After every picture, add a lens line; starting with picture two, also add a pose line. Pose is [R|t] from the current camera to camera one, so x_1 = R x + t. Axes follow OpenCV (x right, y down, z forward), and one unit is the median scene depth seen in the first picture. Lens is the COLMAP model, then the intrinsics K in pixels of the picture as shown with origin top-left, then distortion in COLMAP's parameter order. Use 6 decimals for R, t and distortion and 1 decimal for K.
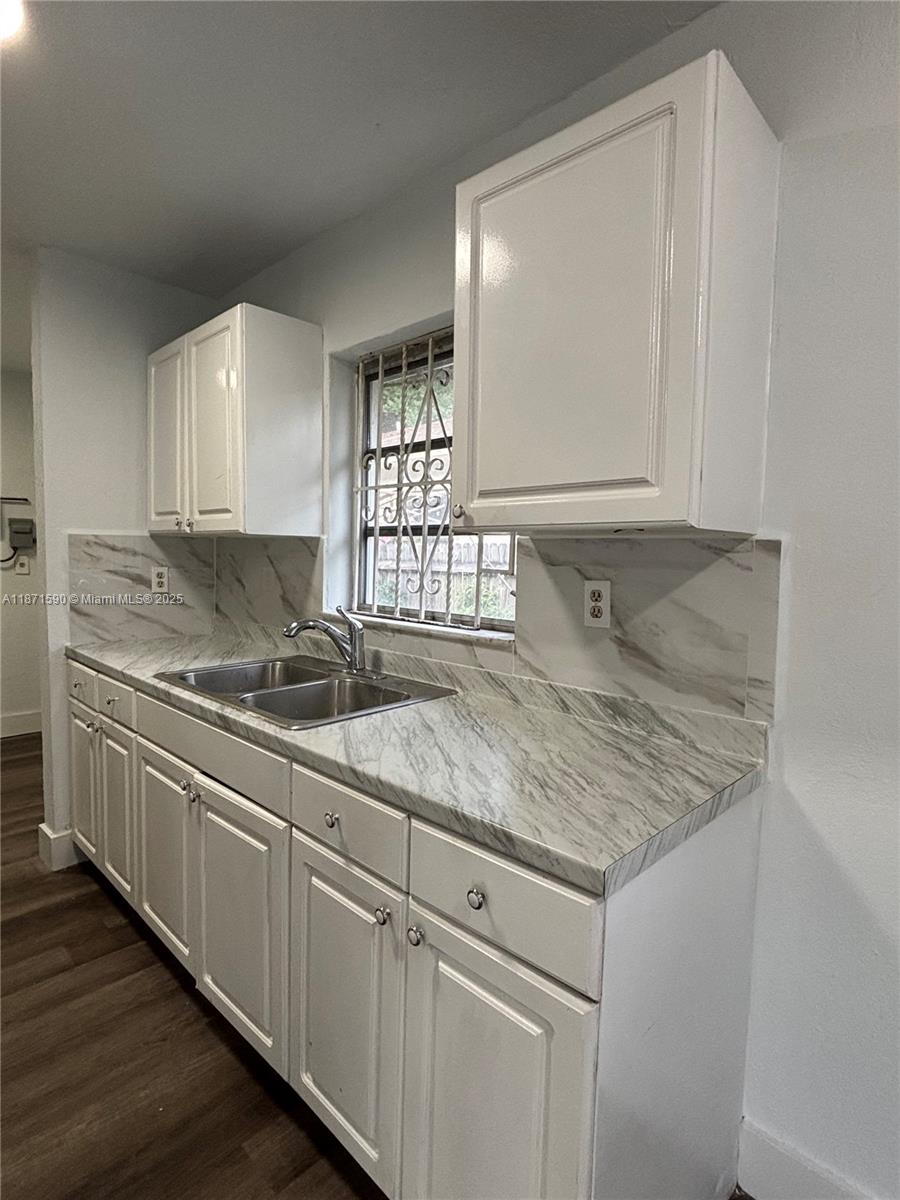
lens RADIAL K [[606.2, 0, 450.0], [0, 606.2, 600.0], [0, 0, 1]] dist [0.020802, -0.014551]
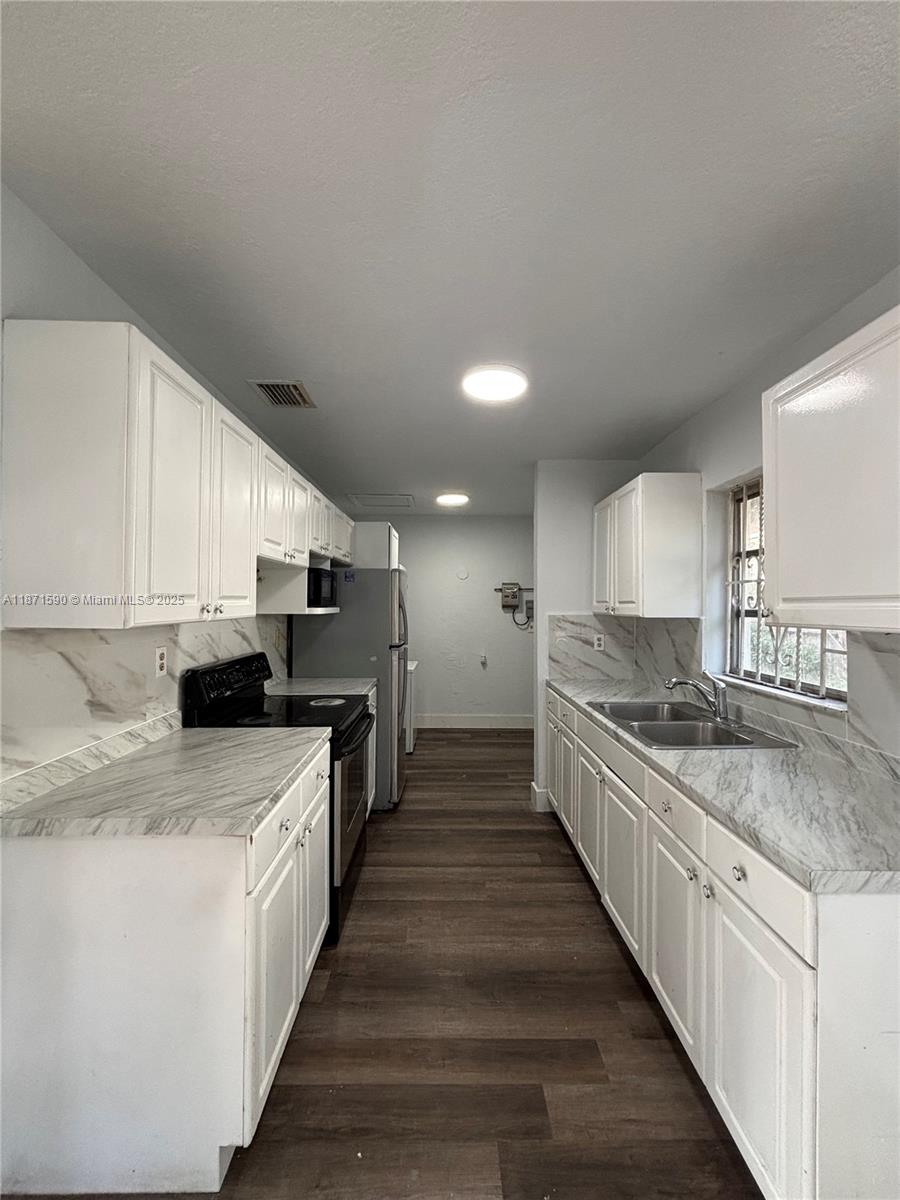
lens RADIAL K [[490.7, 0, 450.0], [0, 490.7, 600.0], [0, 0, 1]] dist [0.000025, -0.000030]
pose [[0.699154, -0.023957, -0.714570, 0.216408], [-0.043477, 0.996164, -0.075937, -0.038098], [0.713648, 0.084159, 0.695431, -0.222142]]
